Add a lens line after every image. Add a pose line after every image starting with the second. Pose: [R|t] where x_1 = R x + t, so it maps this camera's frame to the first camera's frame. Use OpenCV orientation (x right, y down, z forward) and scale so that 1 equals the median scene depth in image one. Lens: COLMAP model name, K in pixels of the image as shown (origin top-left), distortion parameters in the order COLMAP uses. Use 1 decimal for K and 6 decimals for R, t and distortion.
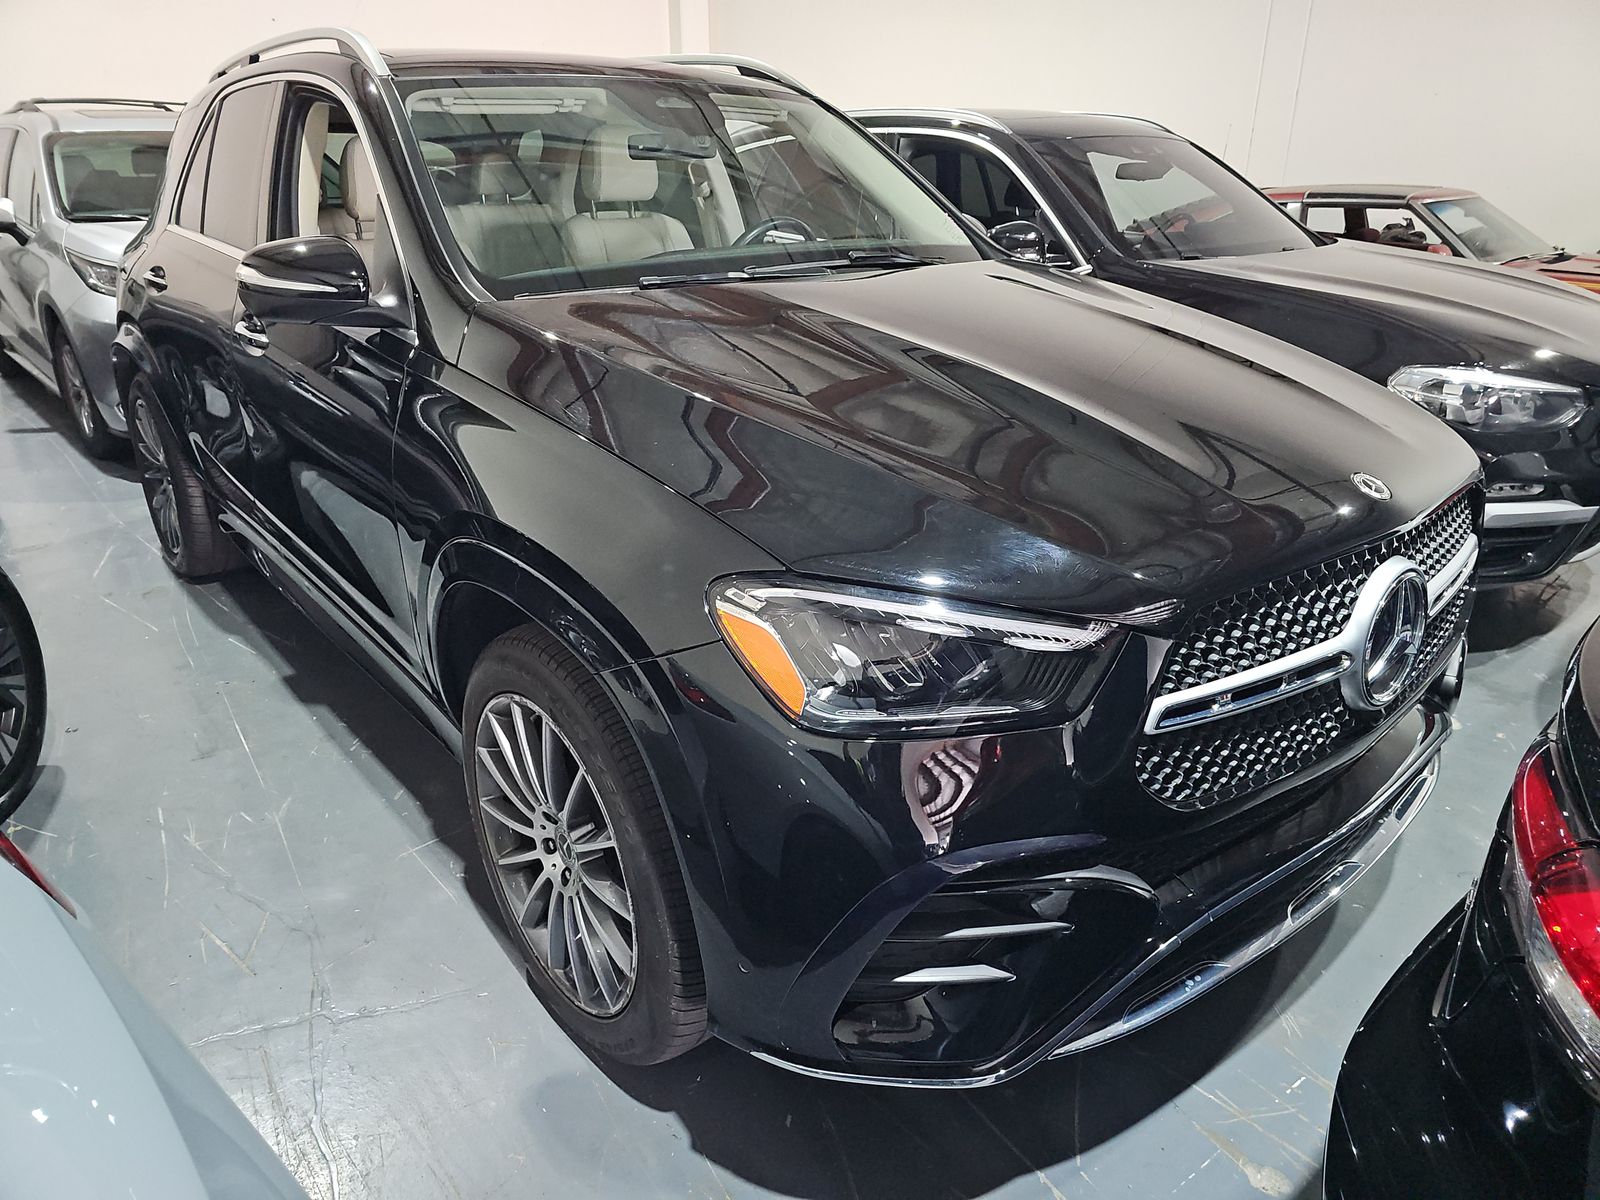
lens RADIAL K [[1073.4, 0, 794.1], [0, 1073.4, 589.9], [0, 0, 1]] dist [0.010718, -0.001121]
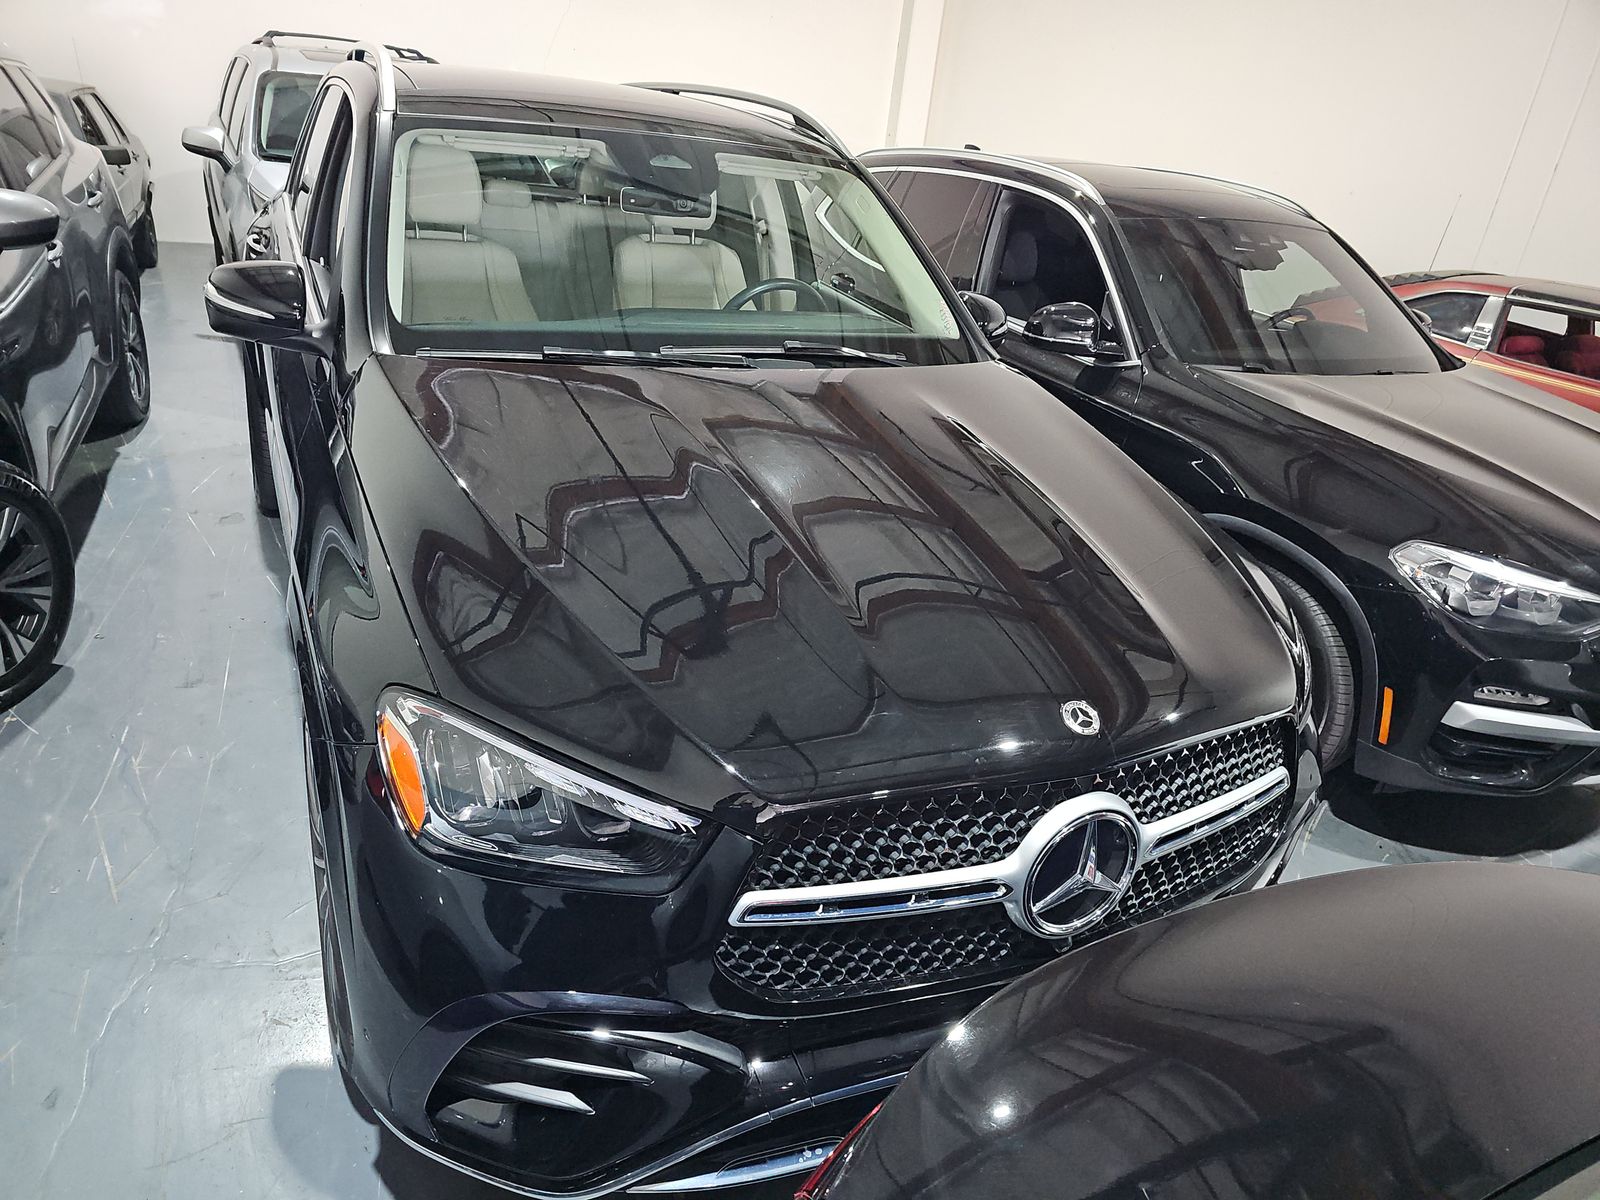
lens RADIAL K [[1073.4, 0, 793.8], [0, 1073.4, 611.1], [0, 0, 1]] dist [0.010718, -0.001121]
pose [[0.966662, 0.196905, -0.163687, 0.242461], [-0.189741, 0.980092, 0.058462, -0.112458], [0.171940, -0.025455, 0.984778, 0.004635]]
